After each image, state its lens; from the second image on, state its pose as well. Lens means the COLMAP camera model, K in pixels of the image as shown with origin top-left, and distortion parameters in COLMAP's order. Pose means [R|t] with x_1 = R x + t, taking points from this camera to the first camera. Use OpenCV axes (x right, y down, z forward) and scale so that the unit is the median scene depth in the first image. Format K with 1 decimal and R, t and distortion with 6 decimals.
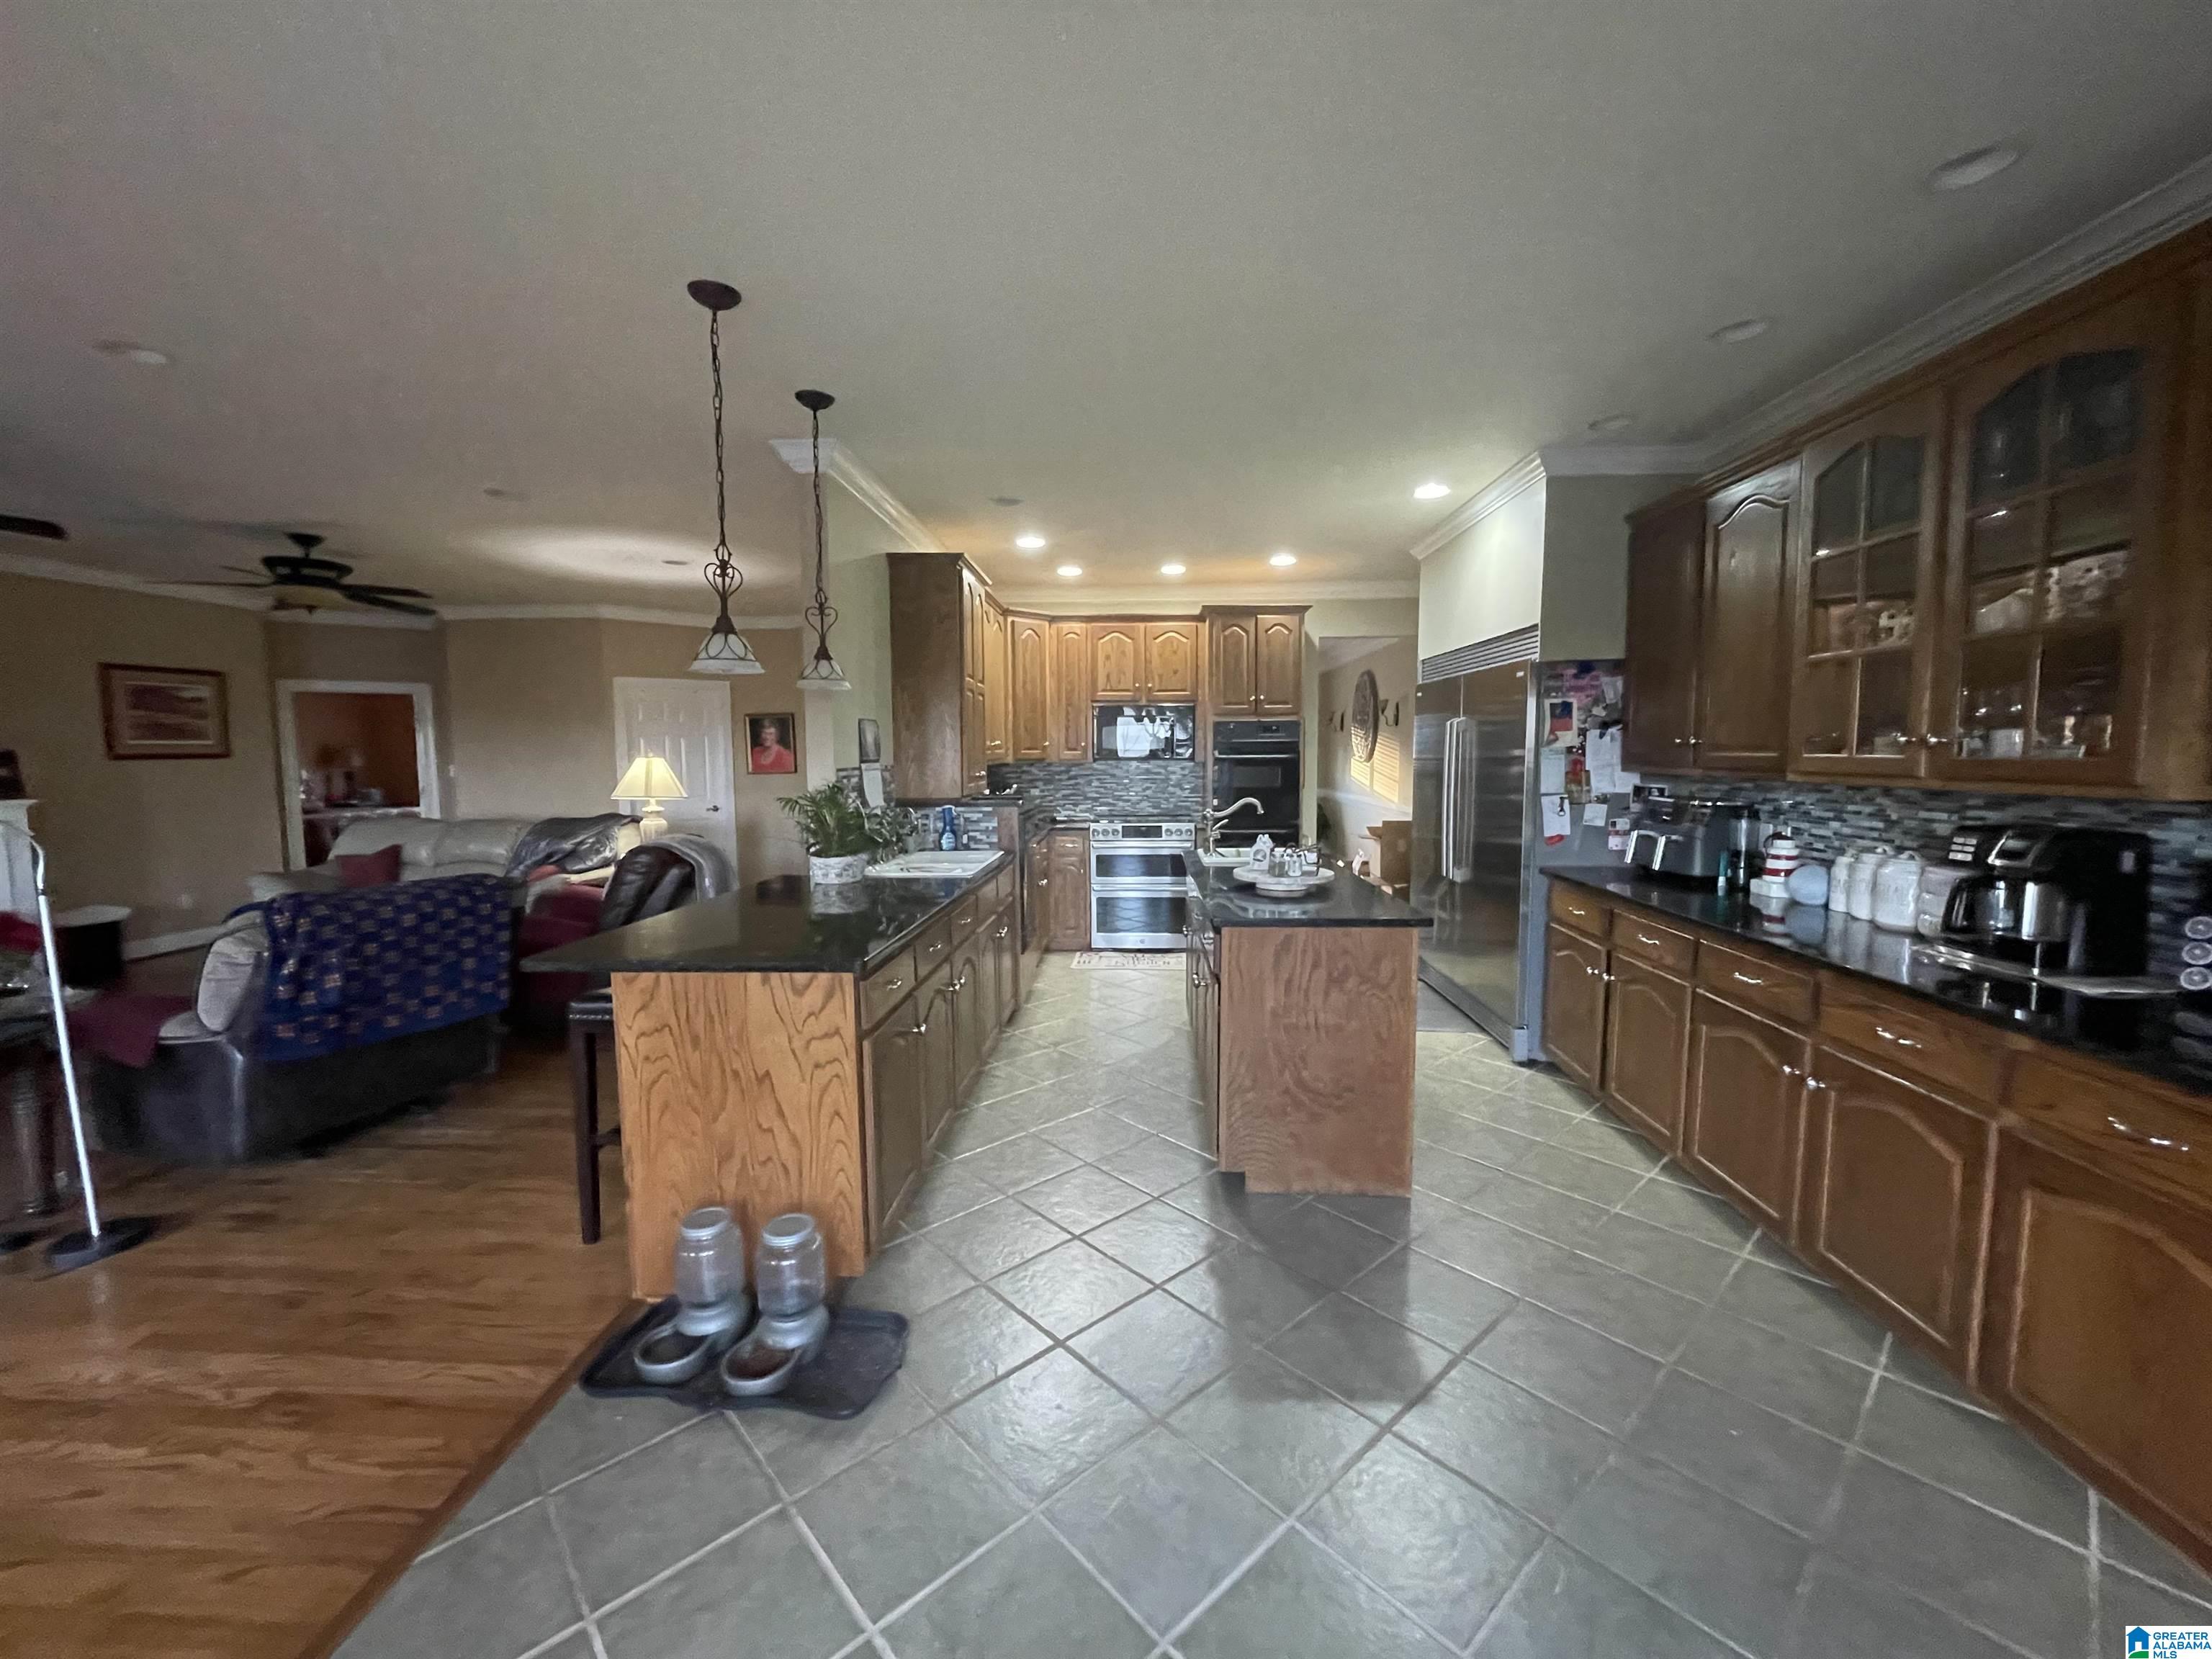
lens RADIAL K [[888.7, 0, 1108.2], [0, 888.7, 826.5], [0, 0, 1]] dist [-0.005813, 0.000985]
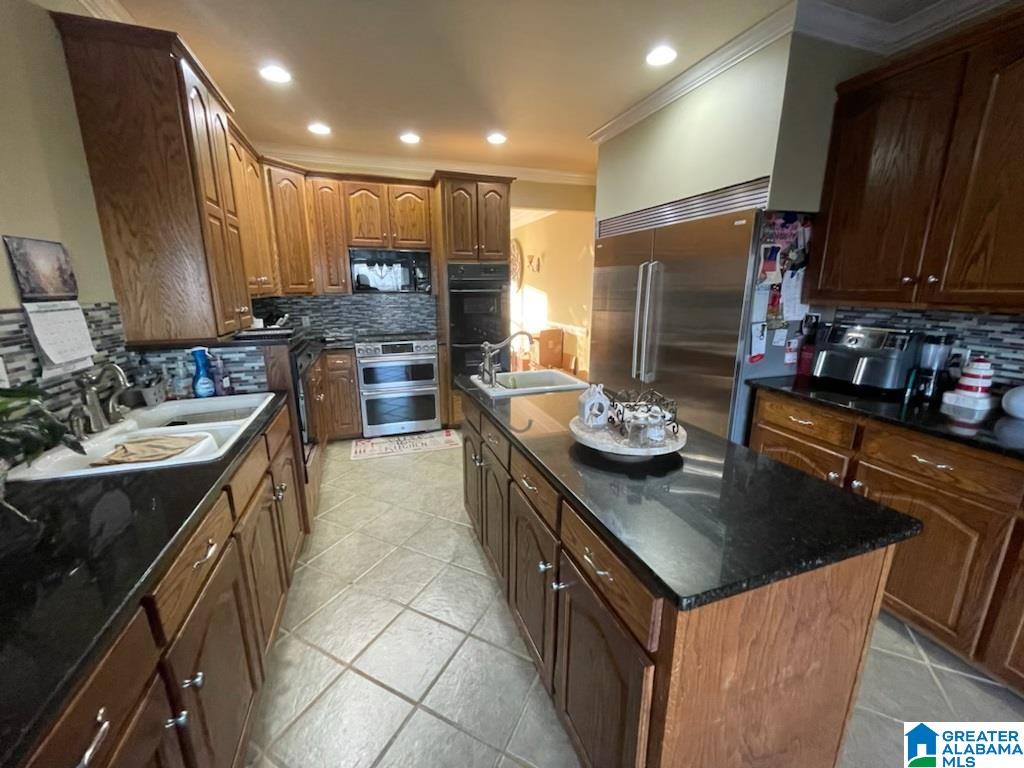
lens RADIAL K [[411.4, 0, 510.9], [0, 411.4, 382.7], [0, 0, 1]] dist [-0.005813, 0.000985]
pose [[0.931344, -0.078689, 0.355537, -0.036017], [0.026953, 0.988591, 0.148195, -0.040838], [-0.363142, -0.128438, 0.922839, 0.492382]]
